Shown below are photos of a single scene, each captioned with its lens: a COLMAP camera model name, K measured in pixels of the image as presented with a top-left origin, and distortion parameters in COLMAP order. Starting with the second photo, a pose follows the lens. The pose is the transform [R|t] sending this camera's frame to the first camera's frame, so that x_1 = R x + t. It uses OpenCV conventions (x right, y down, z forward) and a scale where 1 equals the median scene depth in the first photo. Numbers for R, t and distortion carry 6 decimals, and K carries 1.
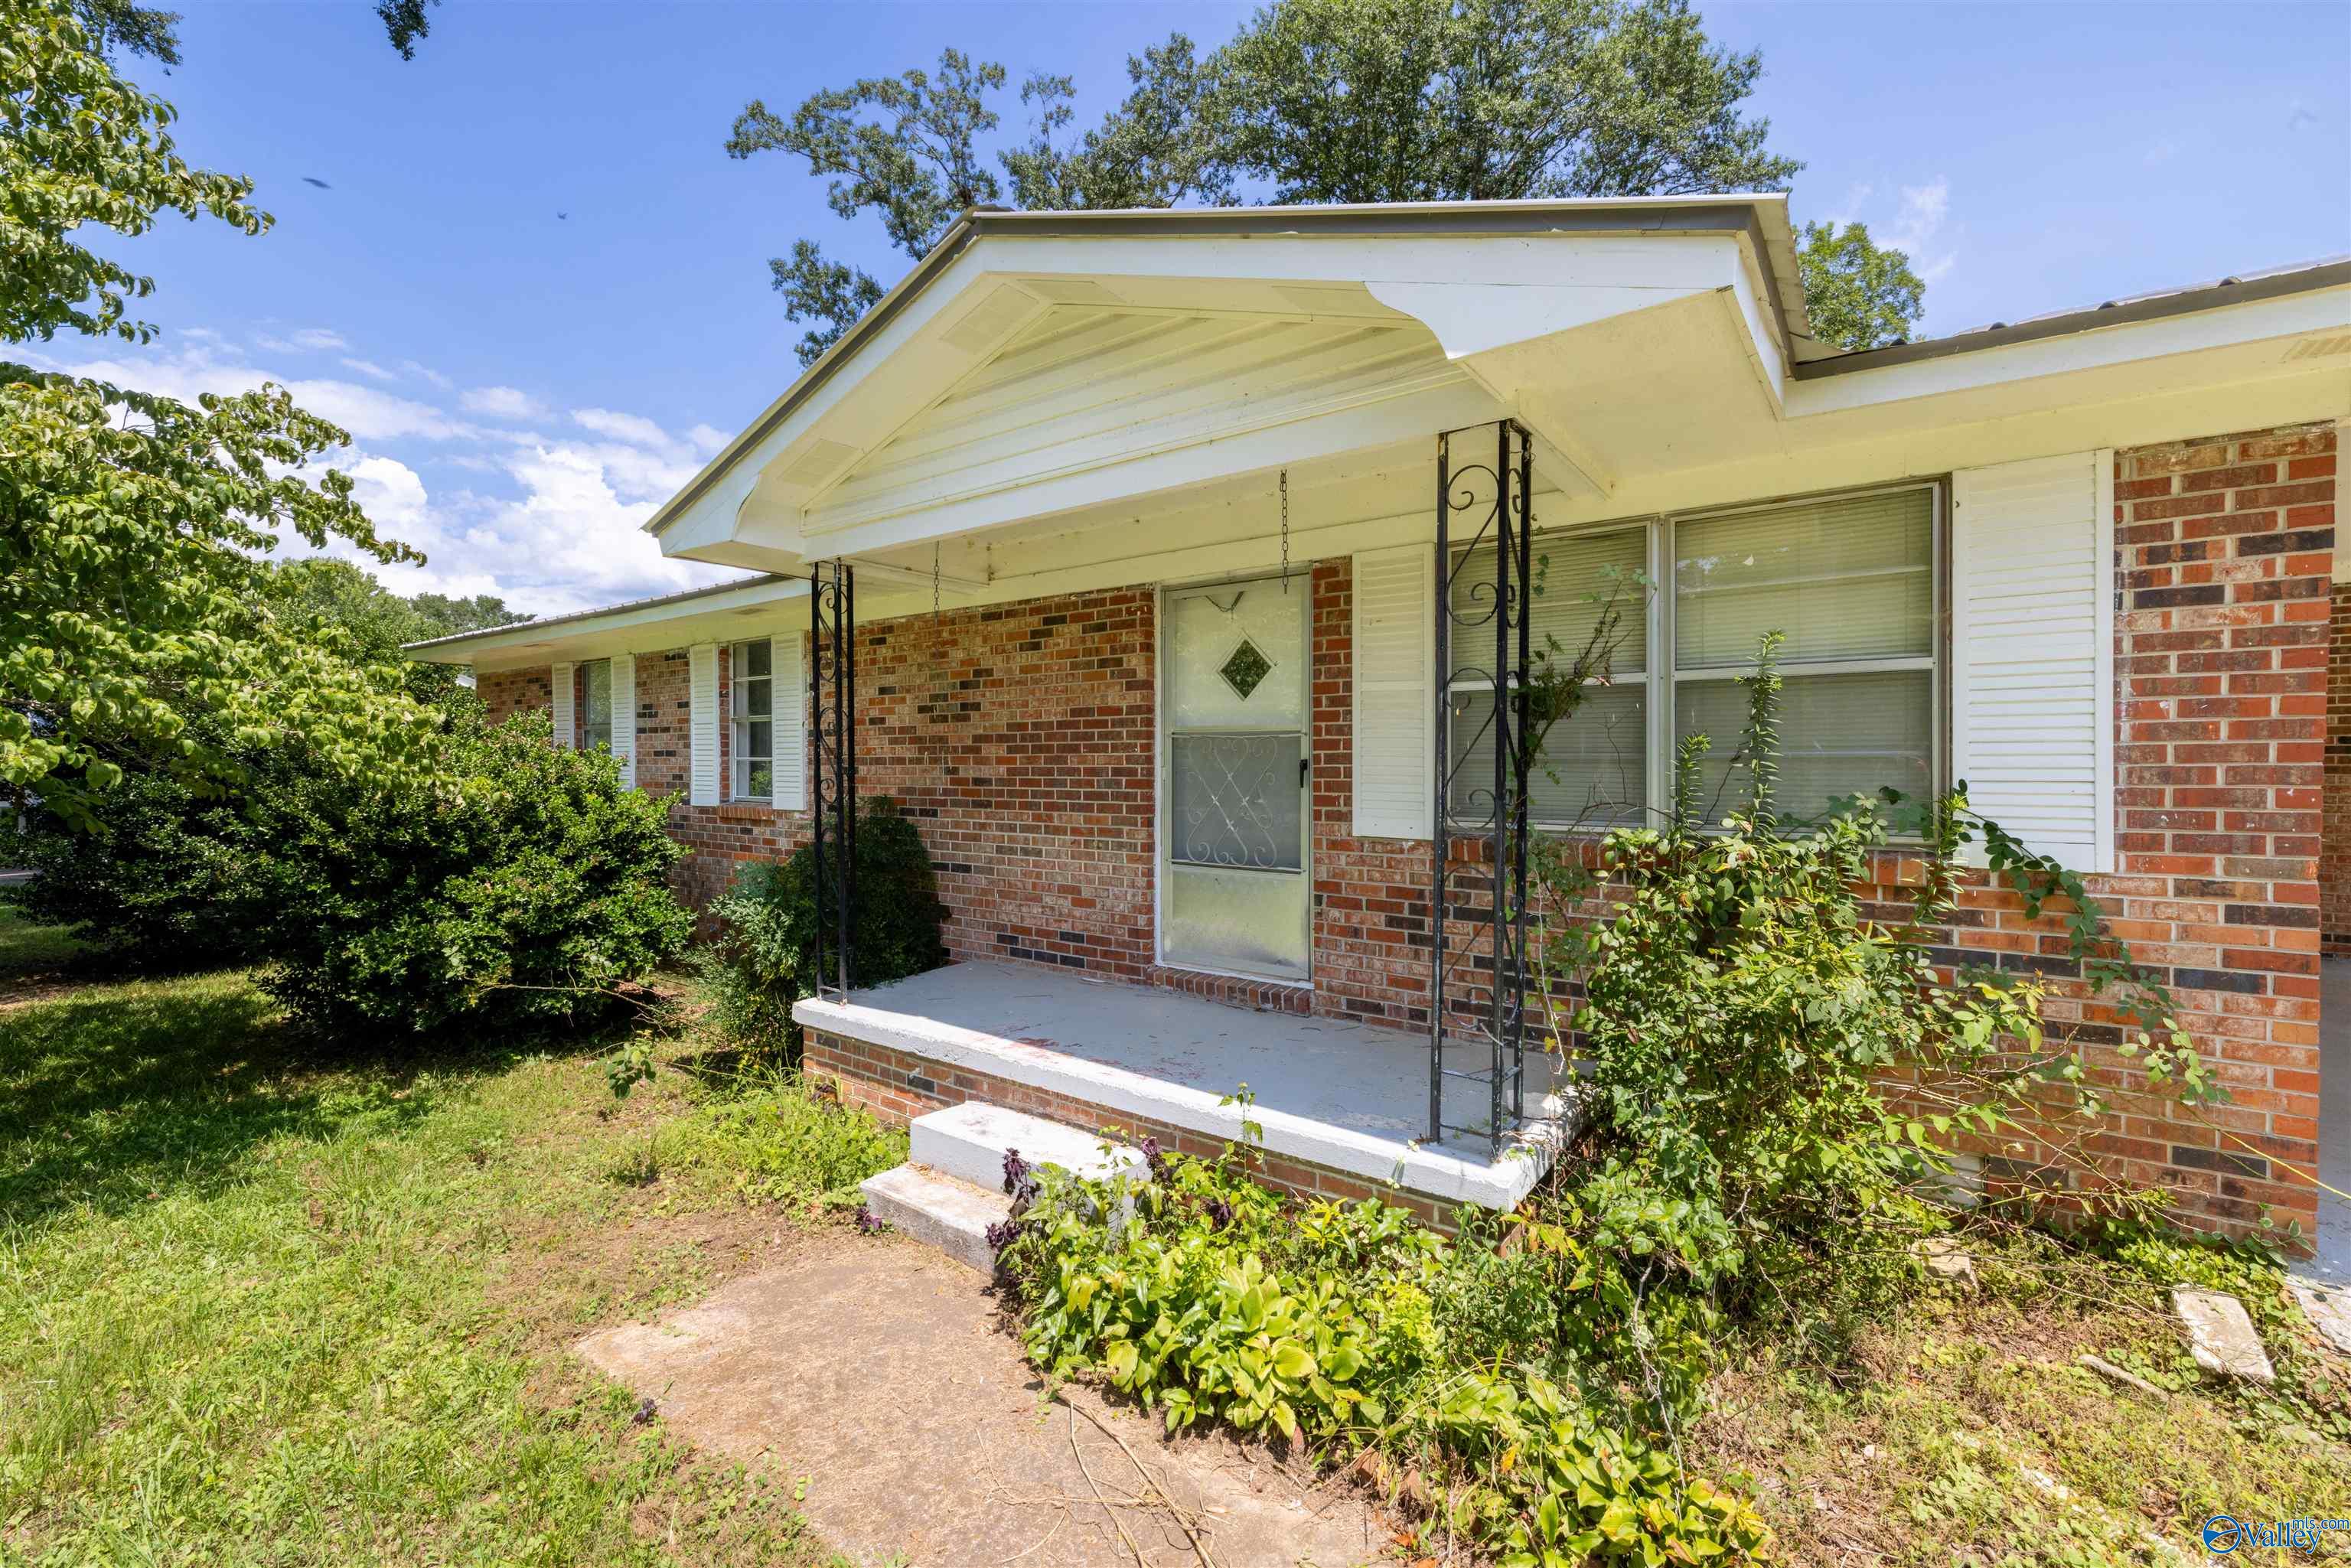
lens RADIAL K [[982.9, 0, 1177.1], [0, 982.9, 770.0], [0, 0, 1]] dist [0.002736, -0.000235]
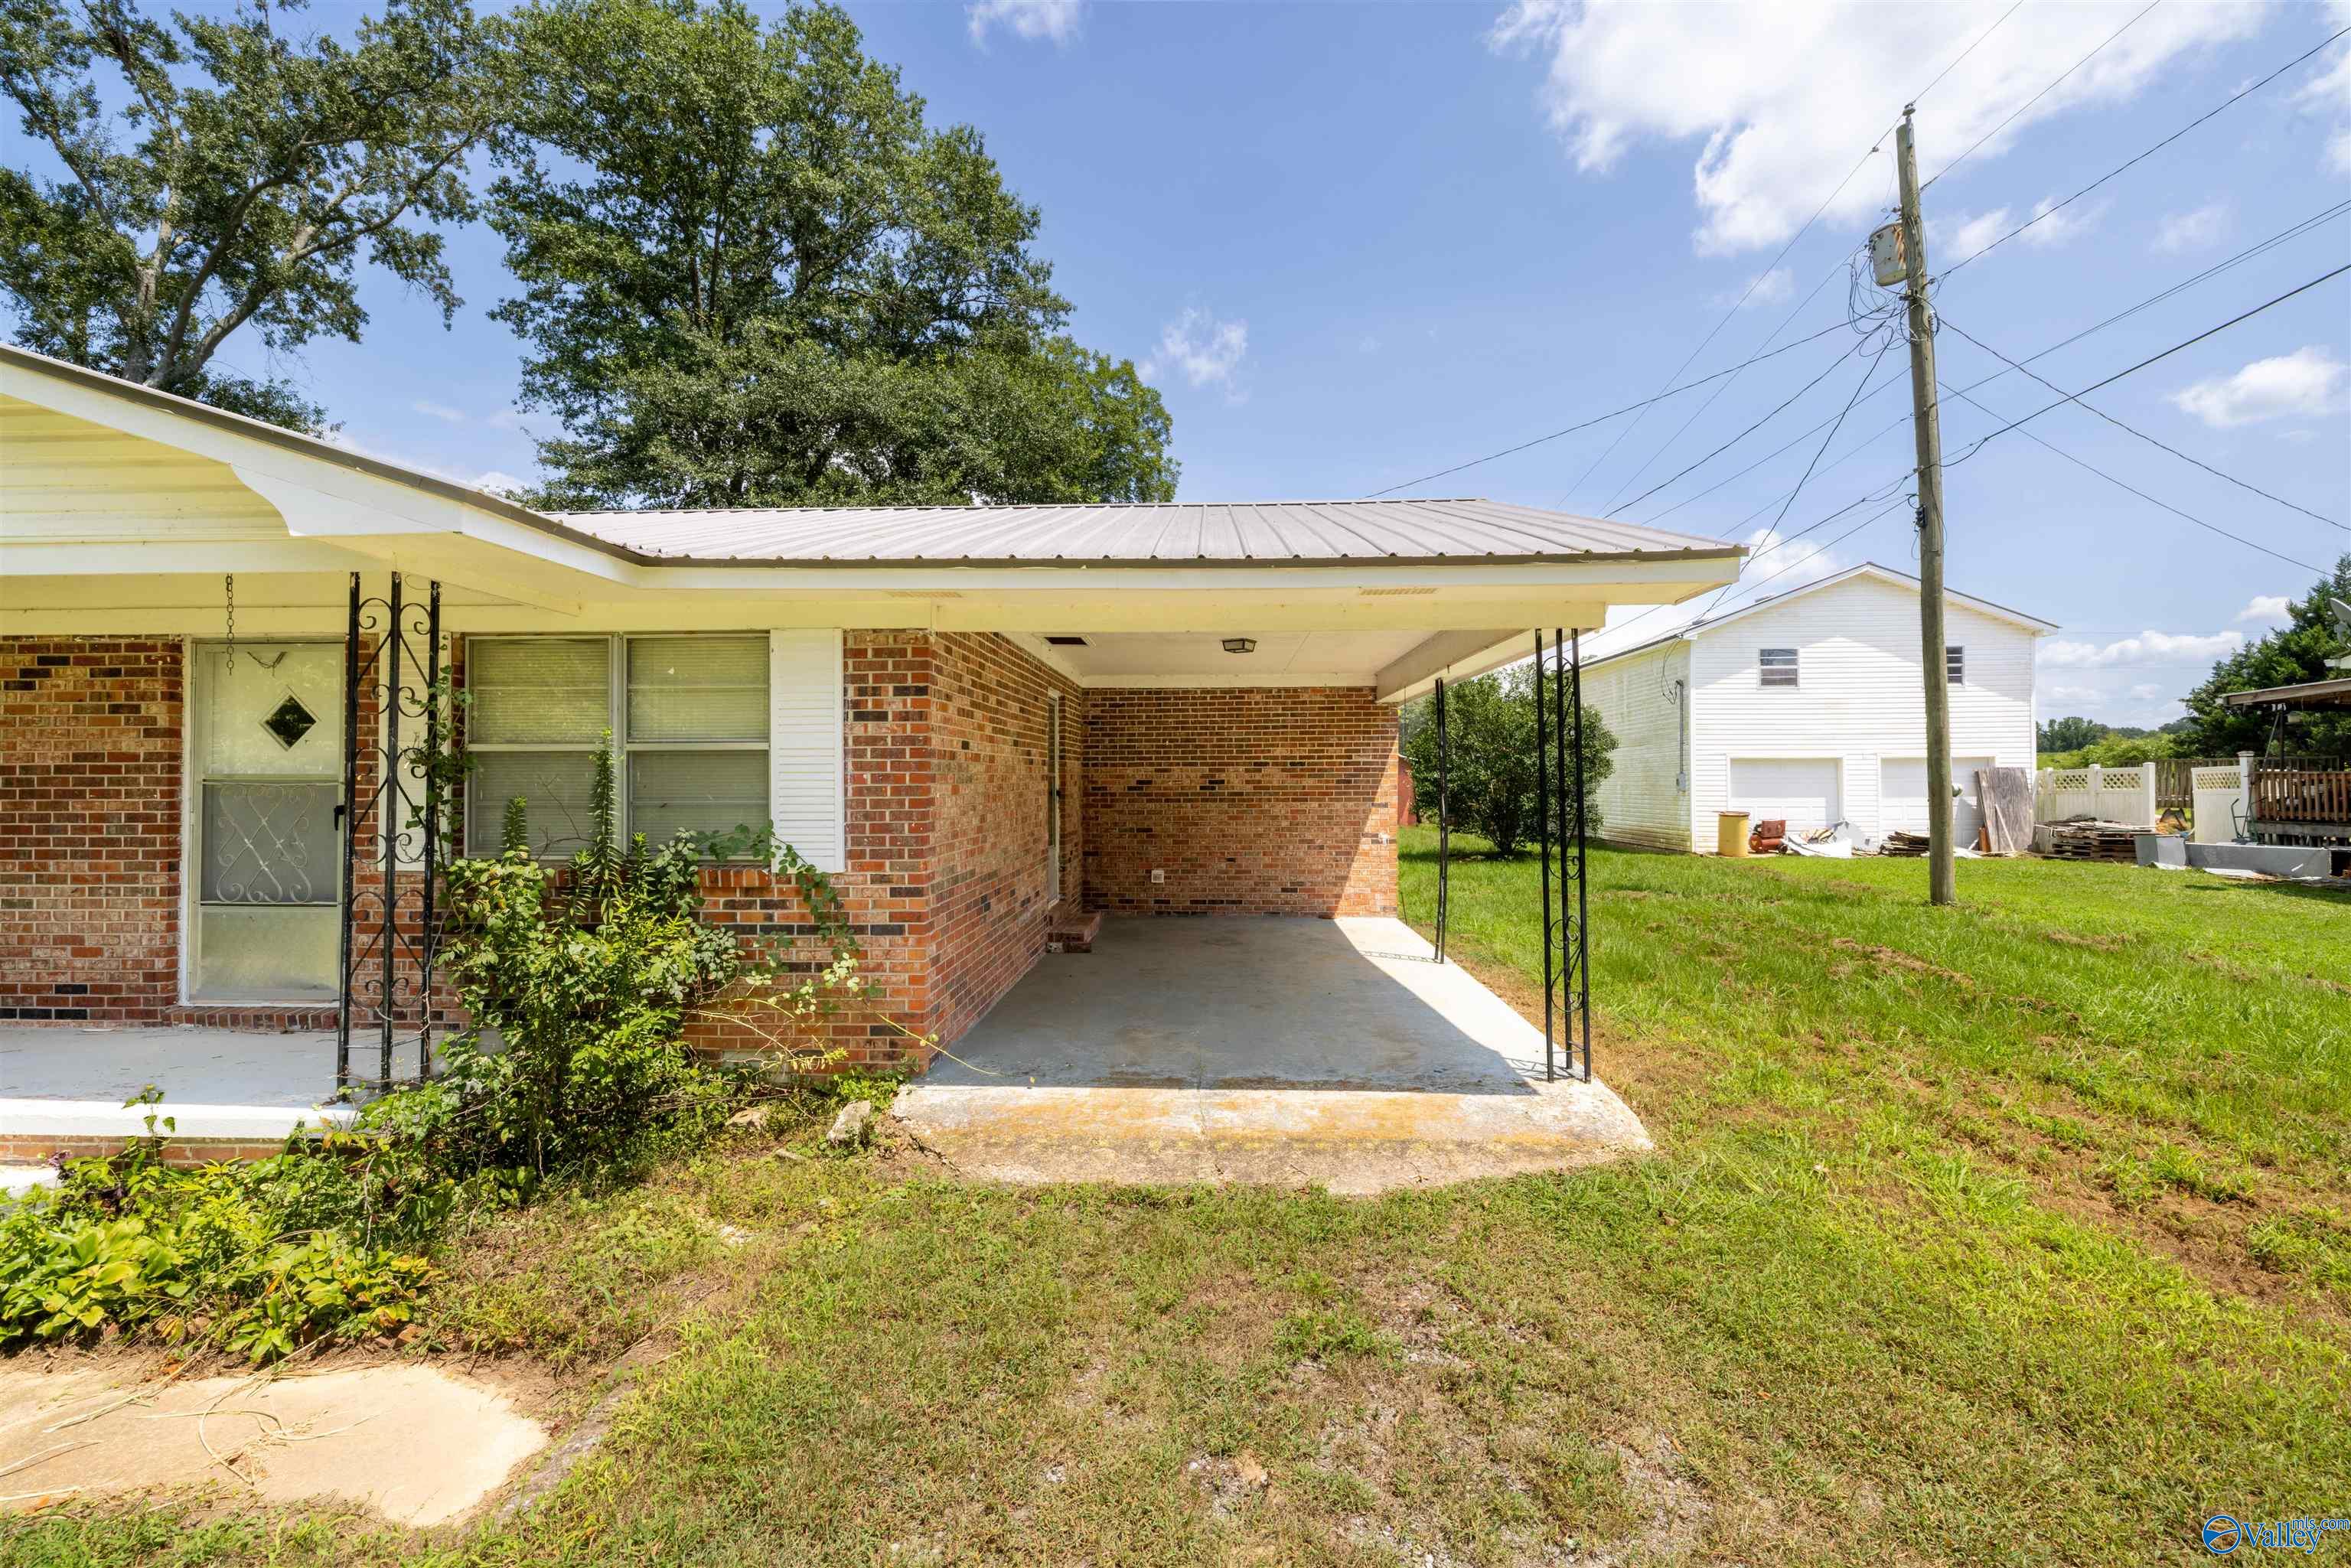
lens RADIAL K [[982.9, 0, 1170.2], [0, 982.9, 767.9], [0, 0, 1]] dist [0.002736, -0.000235]
pose [[0.832699, 0.008441, 0.553662, 0.267894], [0.005535, 0.999707, -0.023566, -0.020244], [-0.553698, 0.022687, 0.832408, -0.432331]]
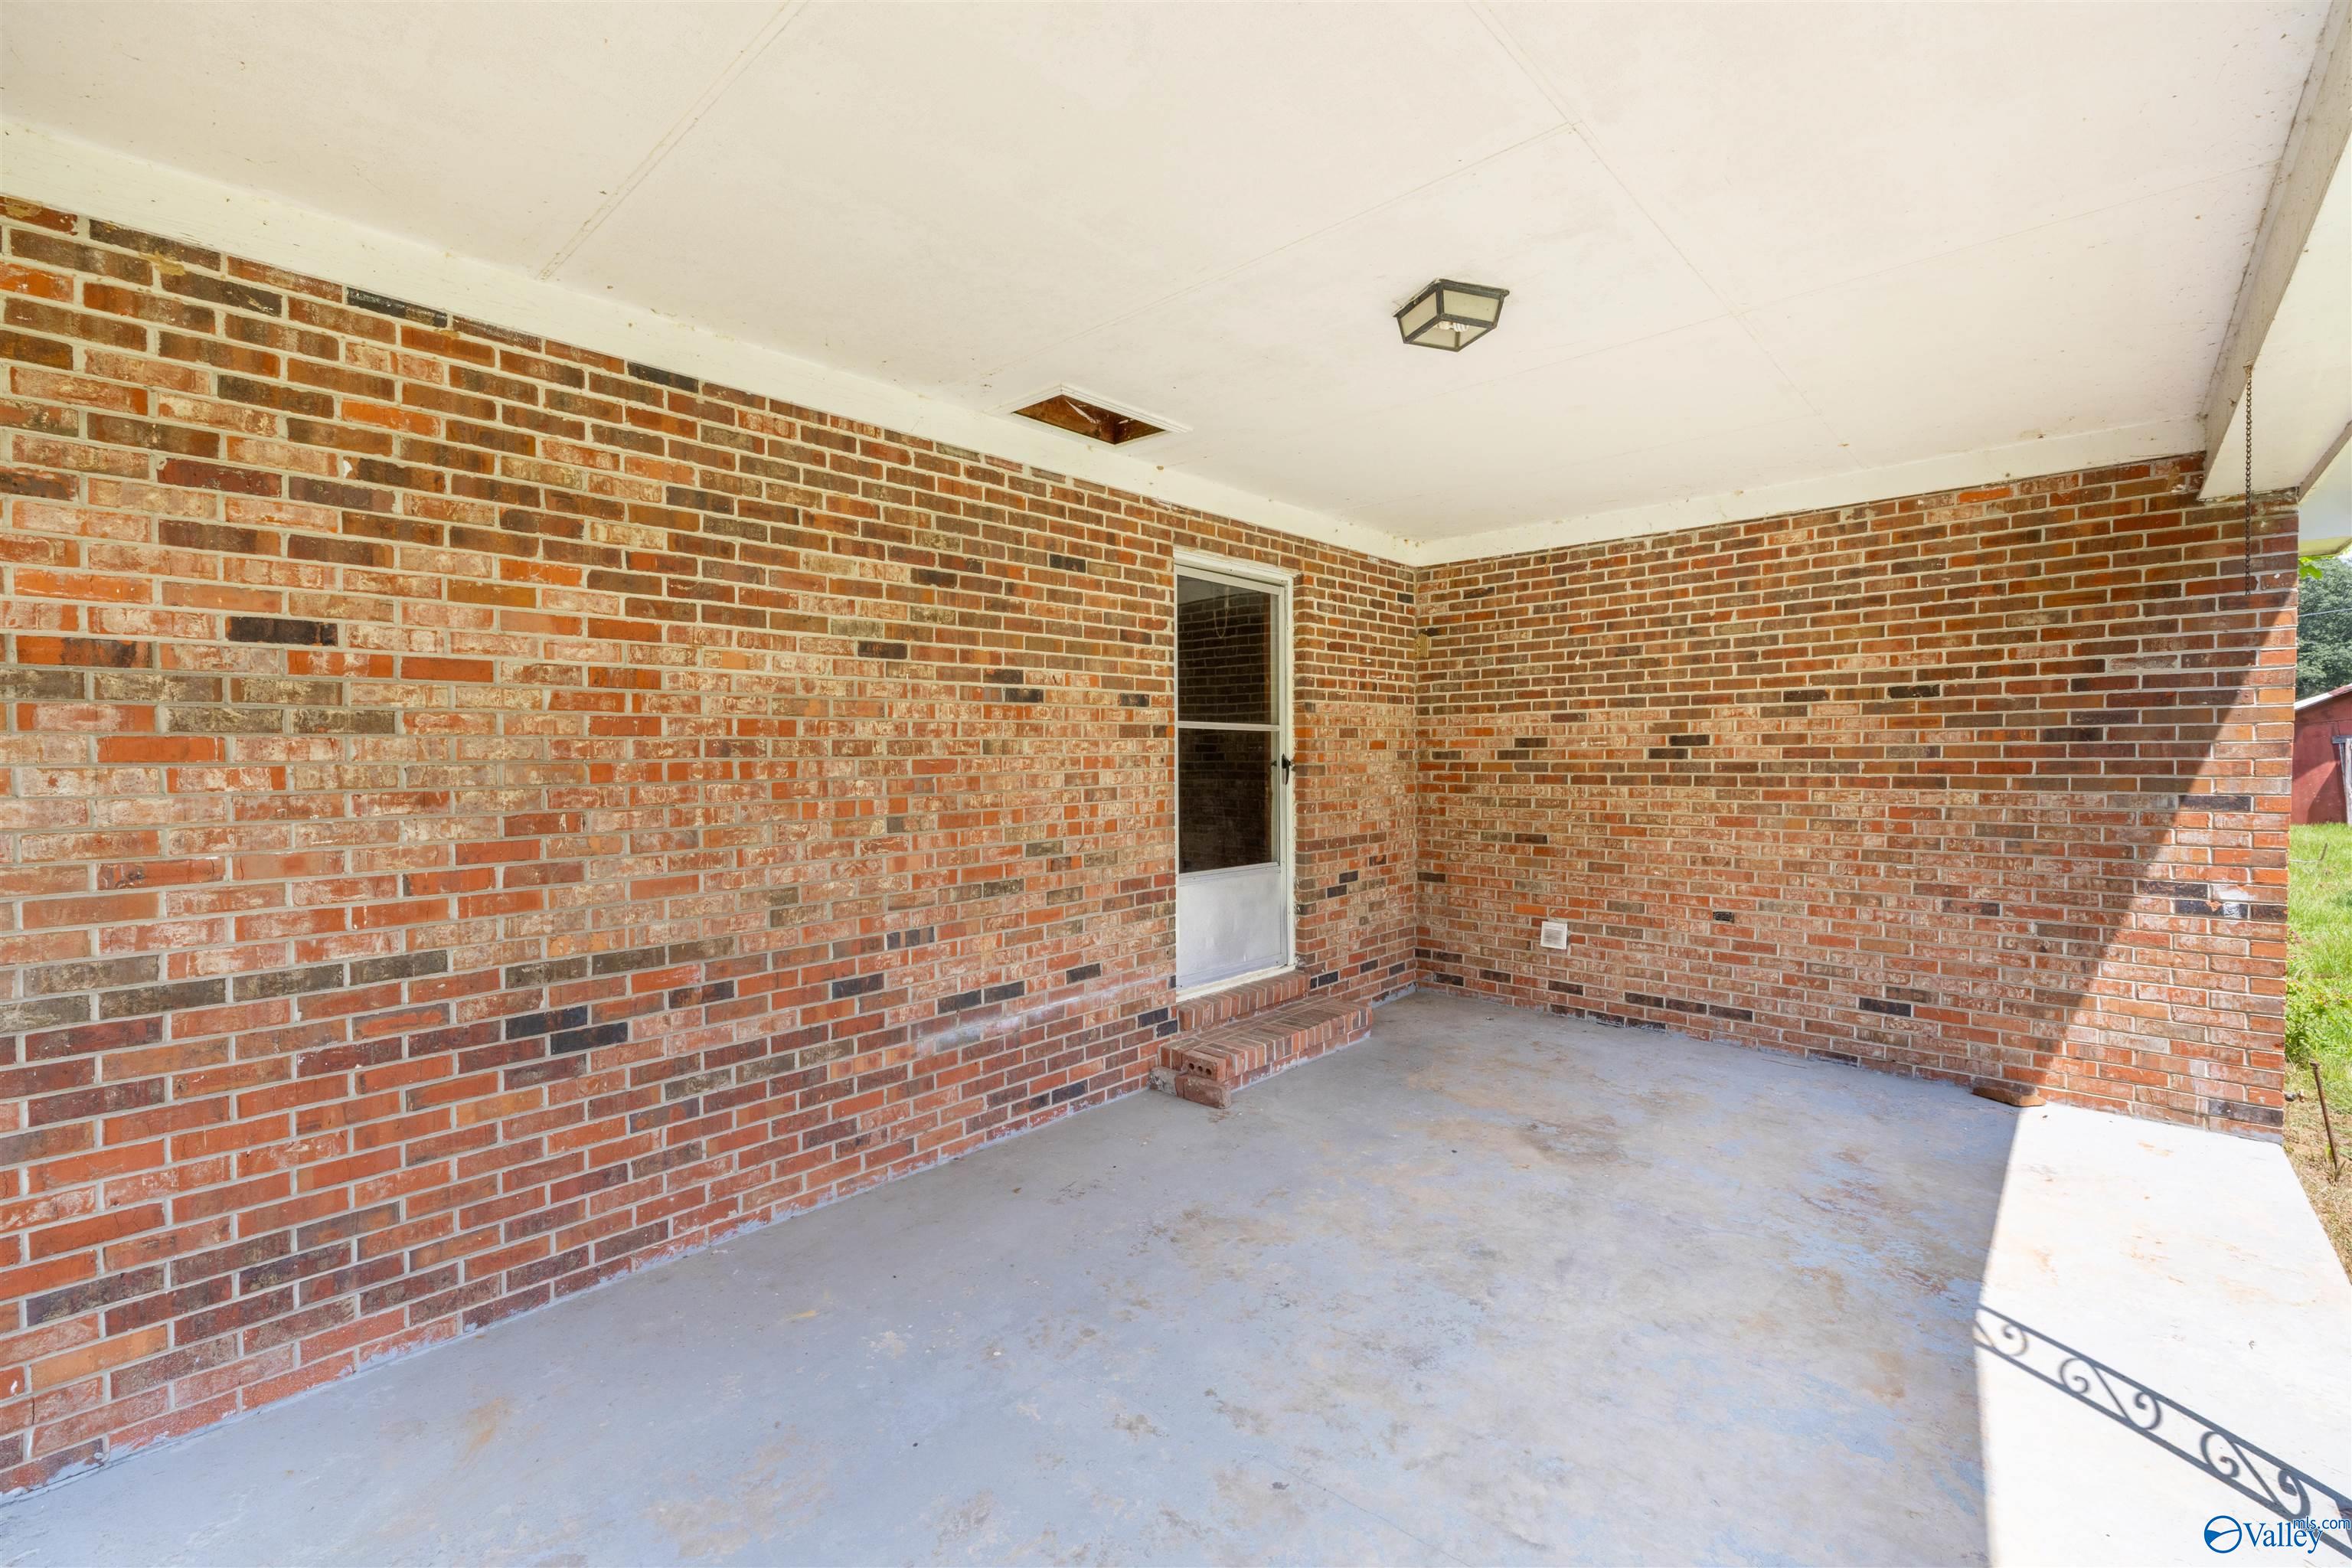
lens RADIAL K [[983.4, 0, 1178.1], [0, 983.4, 768.8], [0, 0, 1]] dist [0.002736, -0.000235]
pose [[0.993962, -0.000706, -0.109721, 1.129398], [0.001191, 0.999990, 0.004350, -0.016156], [0.109717, -0.004454, 0.993953, 0.270799]]
